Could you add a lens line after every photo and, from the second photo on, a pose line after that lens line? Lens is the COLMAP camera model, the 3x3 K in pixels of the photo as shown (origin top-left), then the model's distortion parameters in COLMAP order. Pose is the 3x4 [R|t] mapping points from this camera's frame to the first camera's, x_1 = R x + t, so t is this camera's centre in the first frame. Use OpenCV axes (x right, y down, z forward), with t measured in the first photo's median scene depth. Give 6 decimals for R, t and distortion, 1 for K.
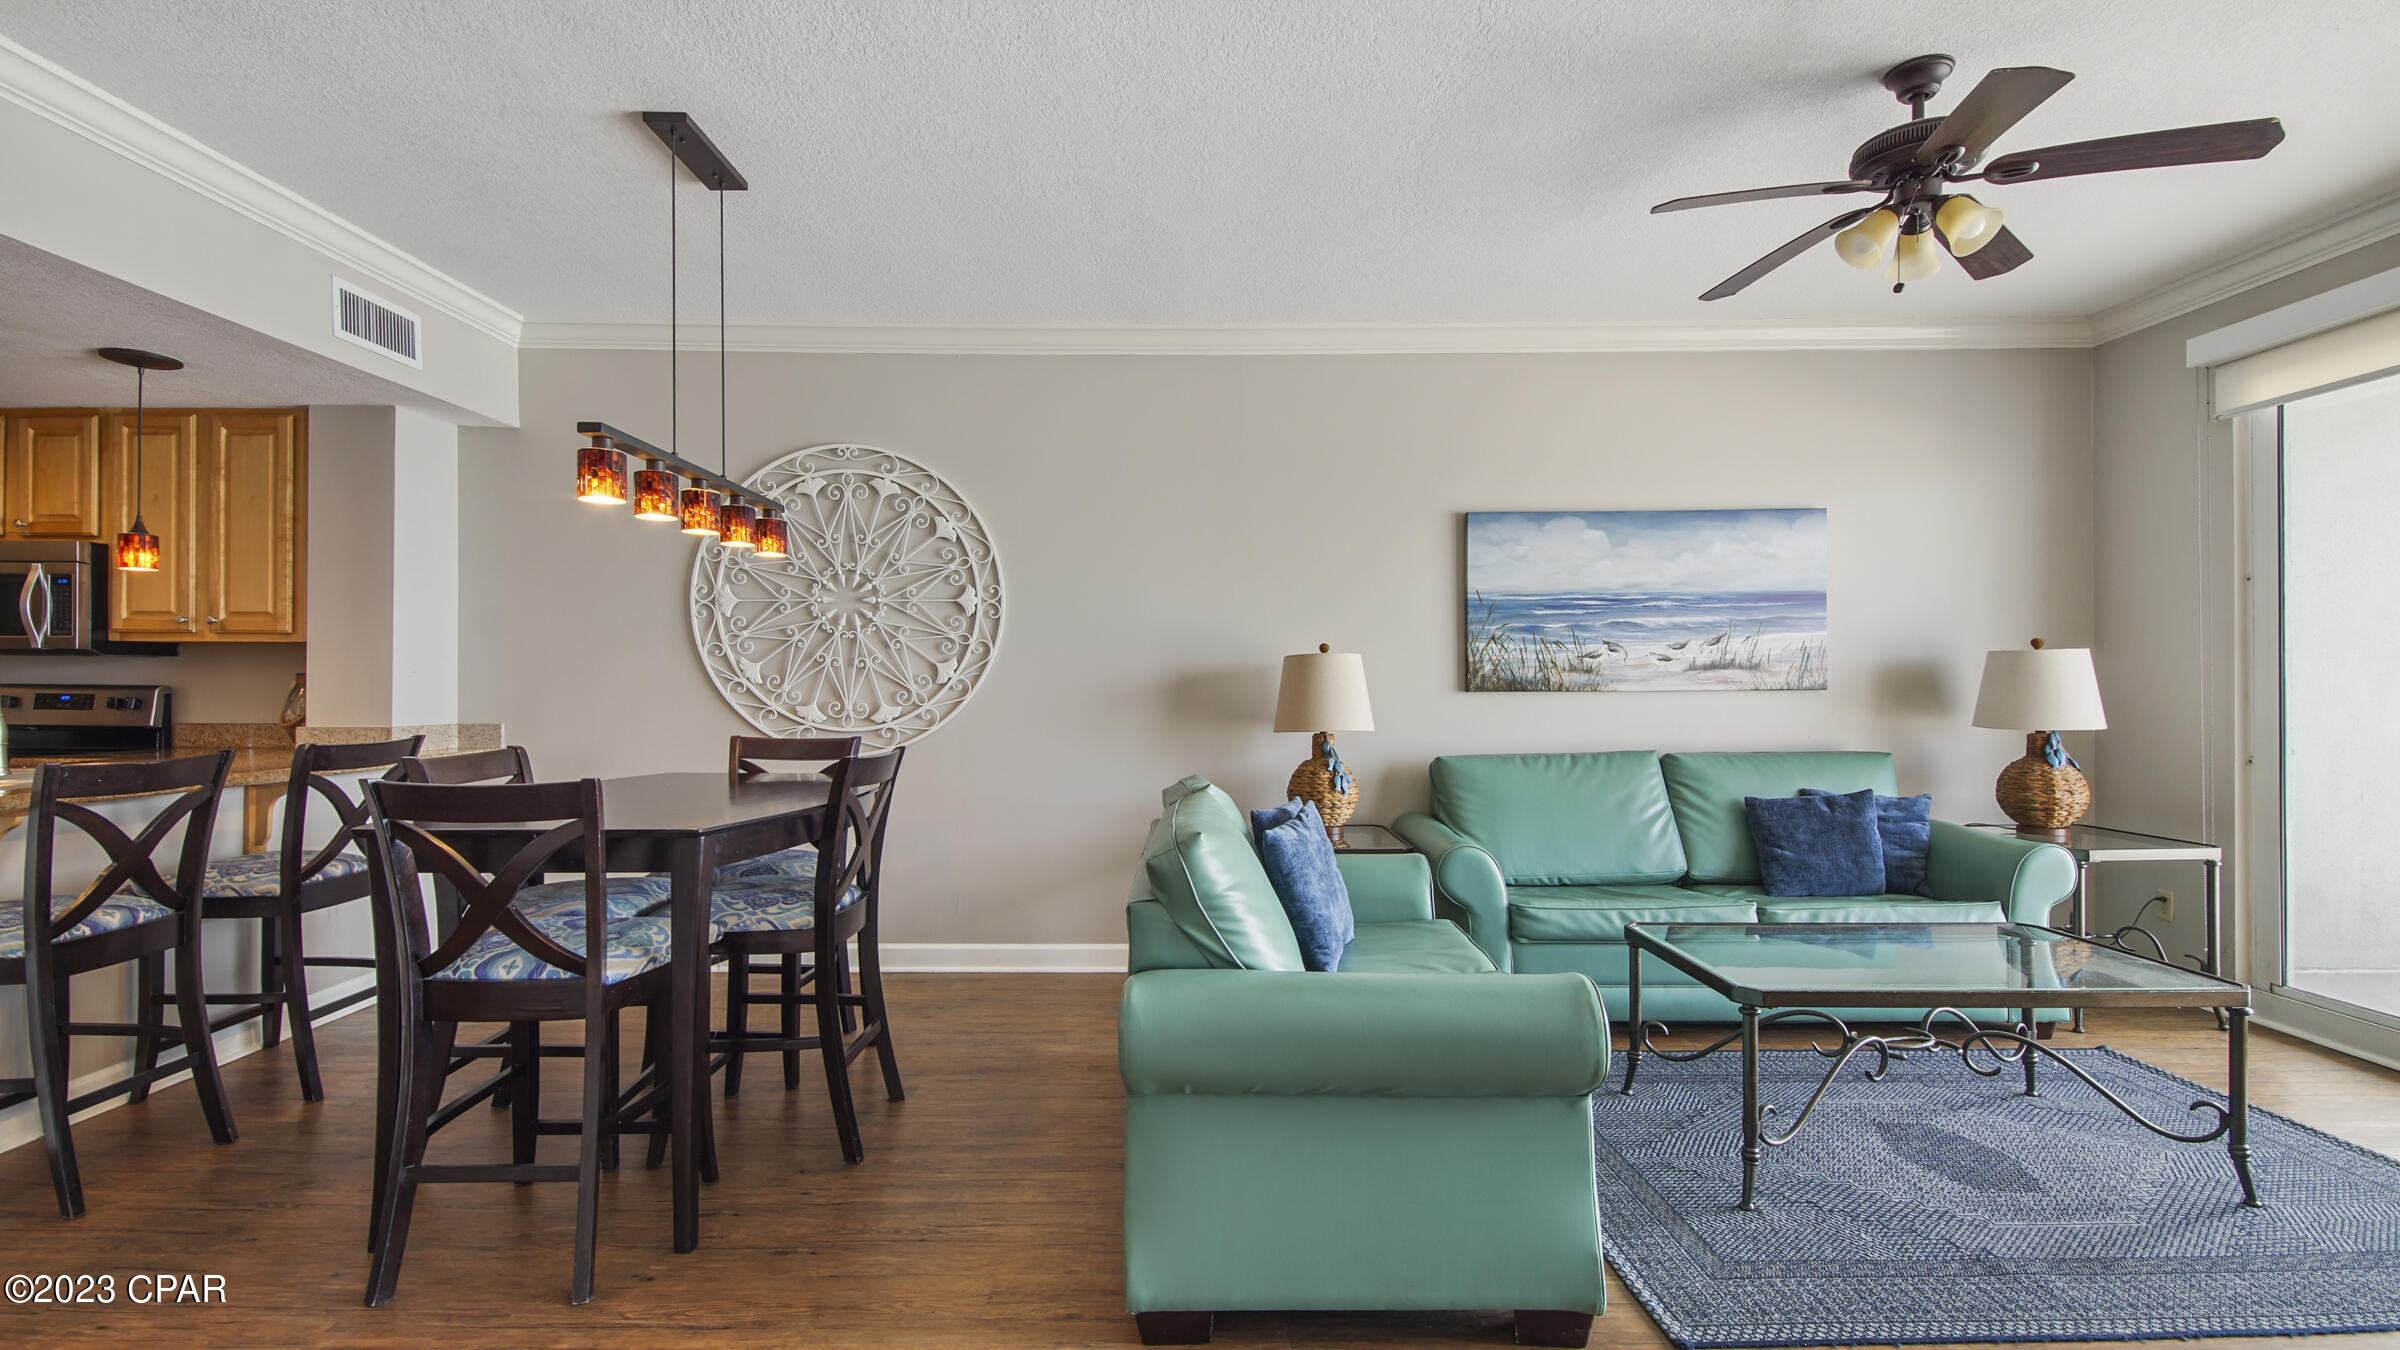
lens RADIAL K [[1067.7, 0, 1200.0], [0, 1067.7, 675.0], [0, 0, 1]] dist [0.034489, -0.017822]
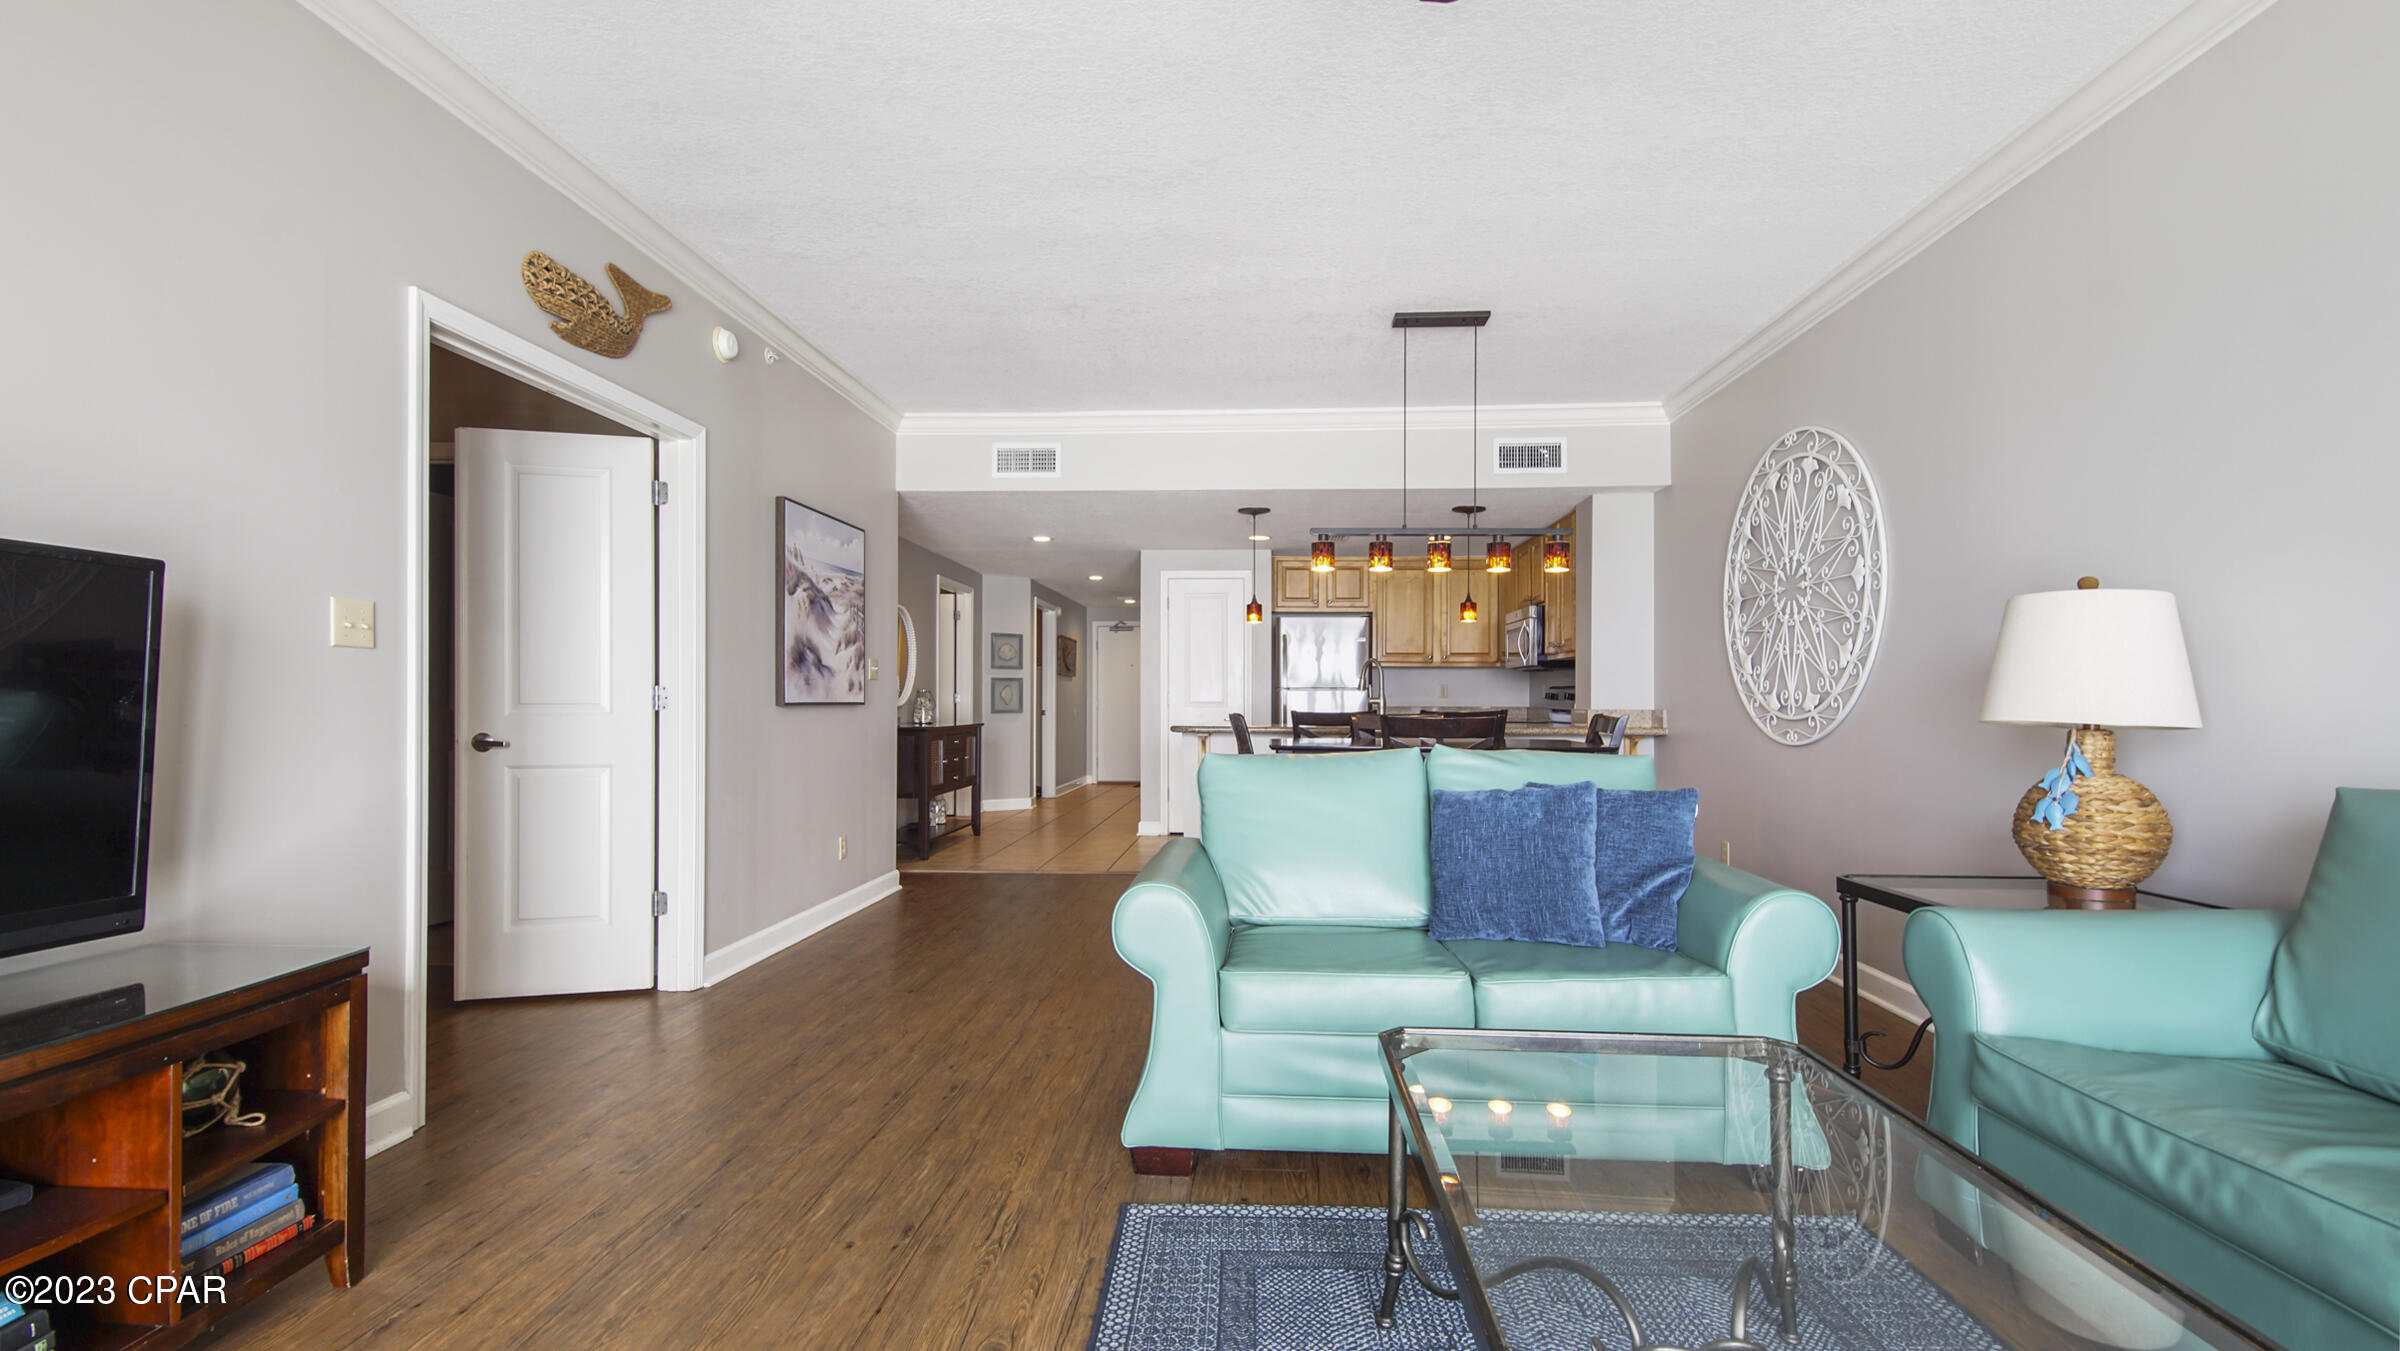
lens RADIAL K [[1049.3, 0, 1197.8], [0, 1049.3, 682.0], [0, 0, 1]] dist [0.043519, -0.025813]
pose [[-0.074568, -0.025065, -0.996901, 0.703960], [-0.001028, 0.999685, -0.025058, 0.043472], [0.997215, -0.000844, -0.074570, 0.529292]]
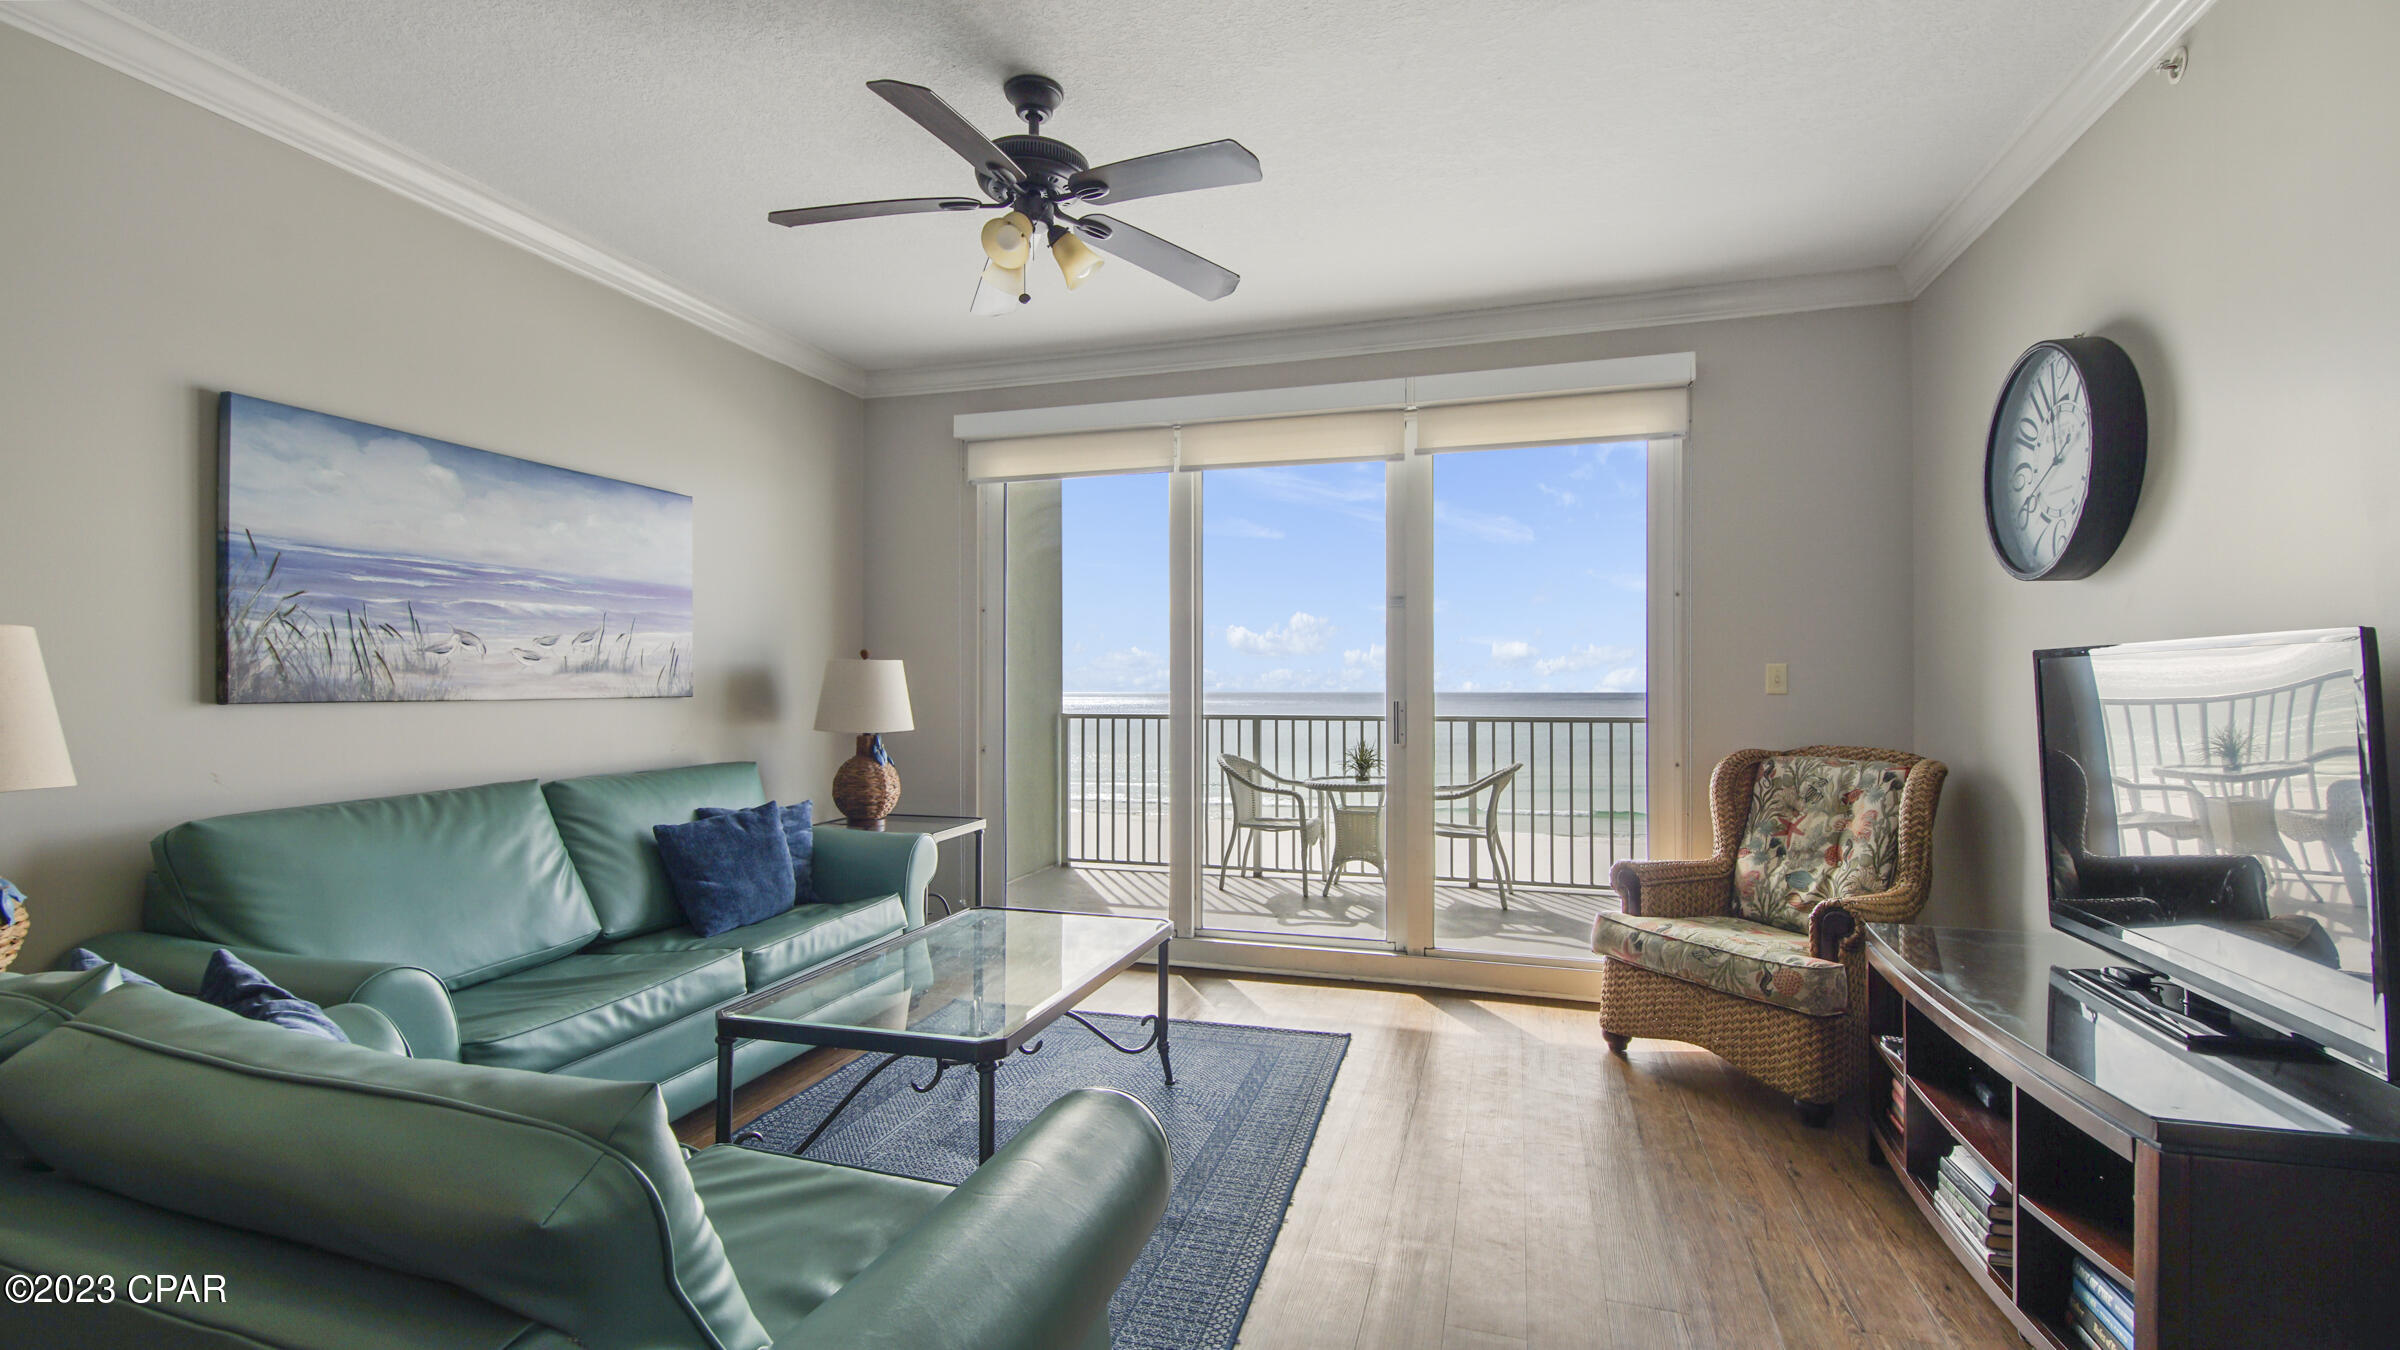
lens RADIAL K [[1049.3, 0, 1197.8], [0, 1049.3, 681.5], [0, 0, 1]] dist [0.043519, -0.025813]
pose [[0.292841, 0.008167, 0.956126, -0.145946], [-0.010330, 0.999932, -0.005377, 0.001269], [-0.956105, -0.008302, 0.292905, 0.333112]]
